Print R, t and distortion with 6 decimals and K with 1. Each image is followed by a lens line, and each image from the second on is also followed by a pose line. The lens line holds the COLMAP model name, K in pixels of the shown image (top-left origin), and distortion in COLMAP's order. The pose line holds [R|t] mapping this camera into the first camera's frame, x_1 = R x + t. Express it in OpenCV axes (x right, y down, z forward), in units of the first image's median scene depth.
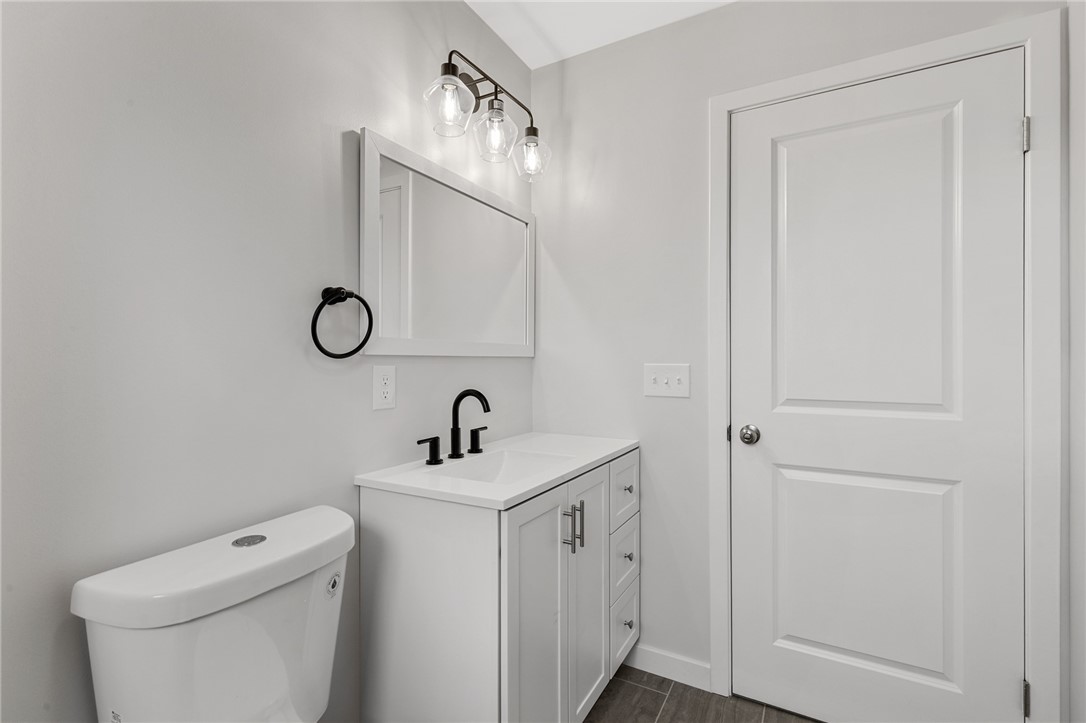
lens RADIAL K [[488.3, 0, 543.0], [0, 488.3, 361.5], [0, 0, 1]] dist [-0.003101, 0.000292]
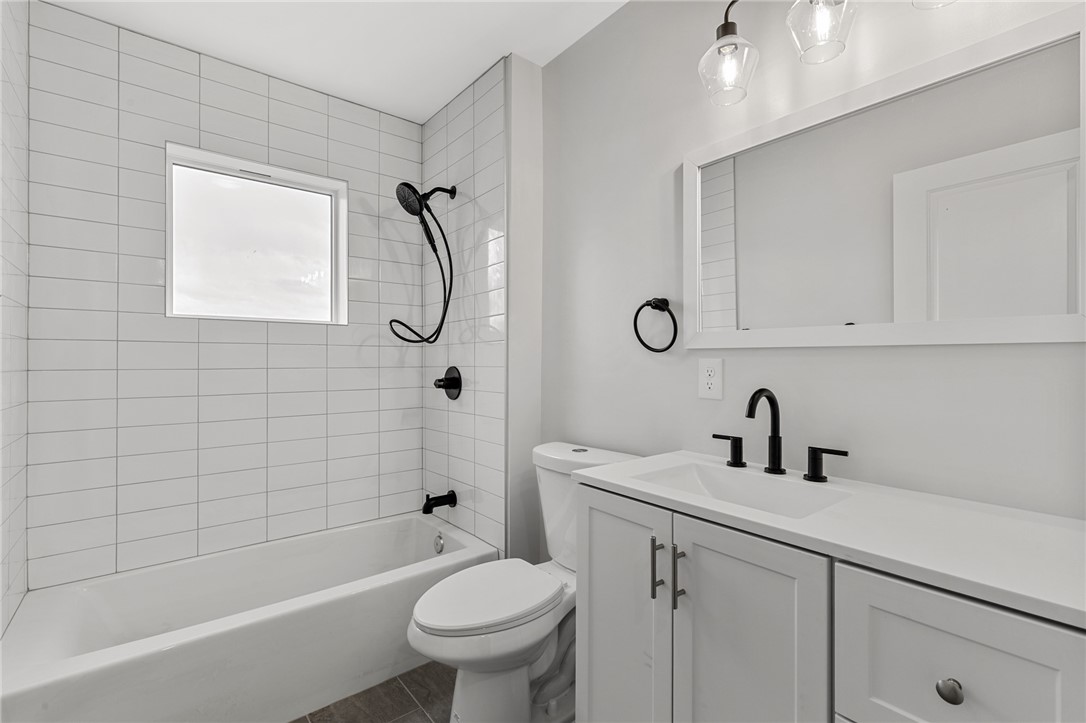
lens RADIAL K [[483.5, 0, 536.8], [0, 483.5, 358.2], [0, 0, 1]] dist [0.001149, -0.000535]
pose [[-0.375613, -0.008275, -0.926740, 0.771667], [0.008231, 0.999891, -0.012264, 0.017791], [0.926740, -0.012235, -0.375504, 1.020999]]
